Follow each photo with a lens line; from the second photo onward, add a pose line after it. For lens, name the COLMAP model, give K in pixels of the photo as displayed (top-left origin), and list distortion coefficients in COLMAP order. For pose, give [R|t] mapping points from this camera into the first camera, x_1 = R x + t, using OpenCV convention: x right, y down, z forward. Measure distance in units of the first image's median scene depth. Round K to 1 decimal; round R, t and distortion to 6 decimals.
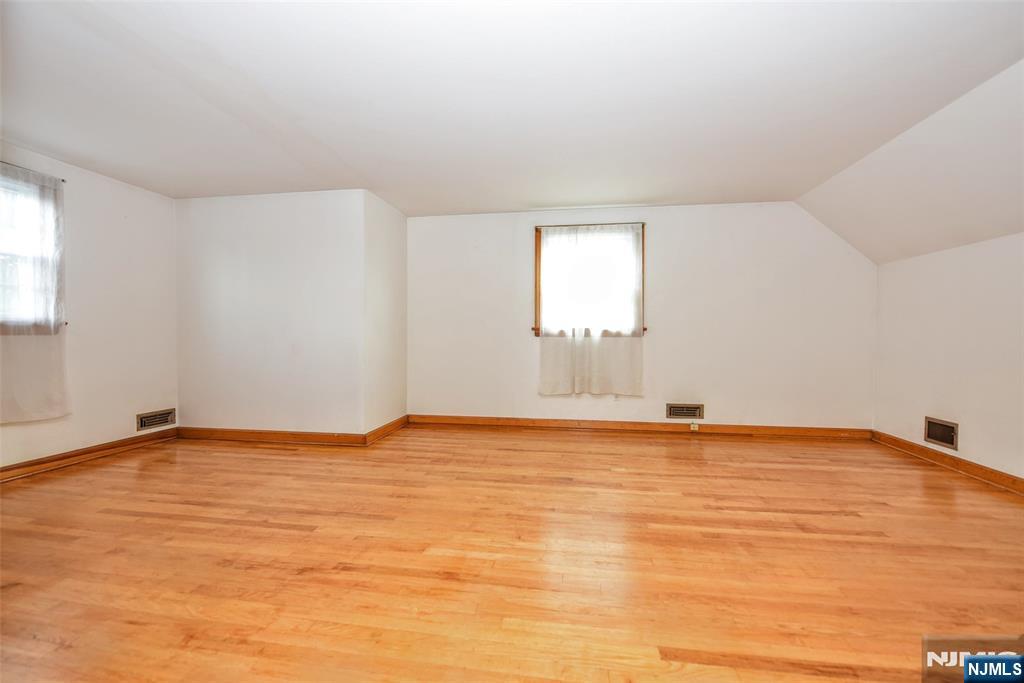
lens RADIAL K [[434.5, 0, 512.0], [0, 434.5, 341.5], [0, 0, 1]] dist [-0.002473, -0.000261]
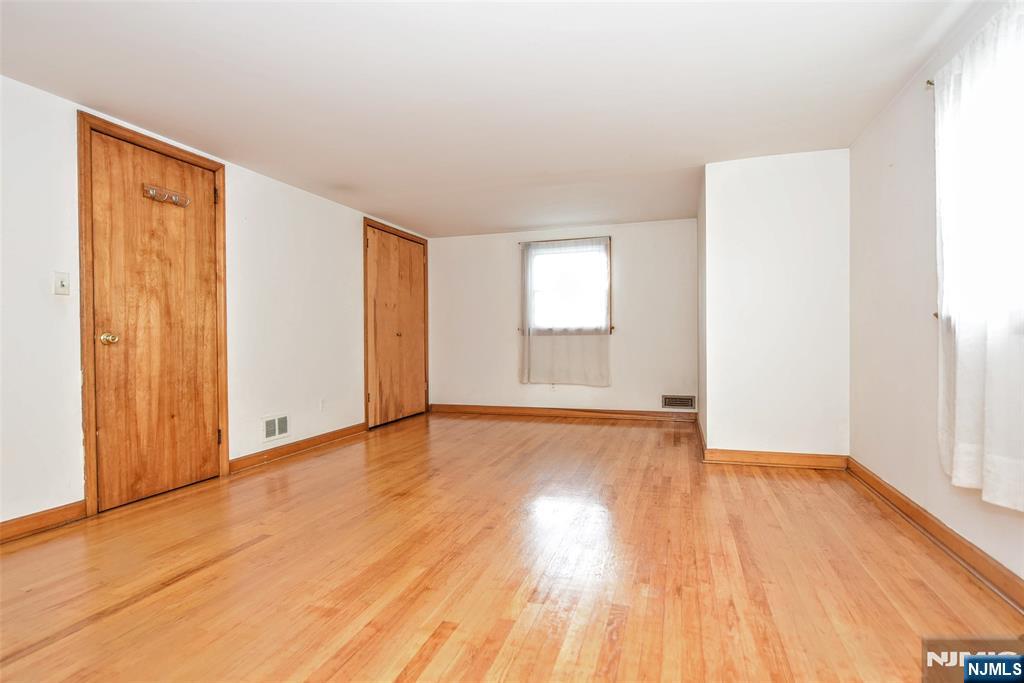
lens RADIAL K [[515.9, 0, 512.0], [0, 515.9, 341.5], [0, 0, 1]] dist [-0.001024, -0.000233]
pose [[-0.159213, 0.014759, -0.987134, 0.951028], [-0.009292, 0.999822, 0.016447, -0.019512], [0.987201, 0.011791, -0.159047, 1.002606]]
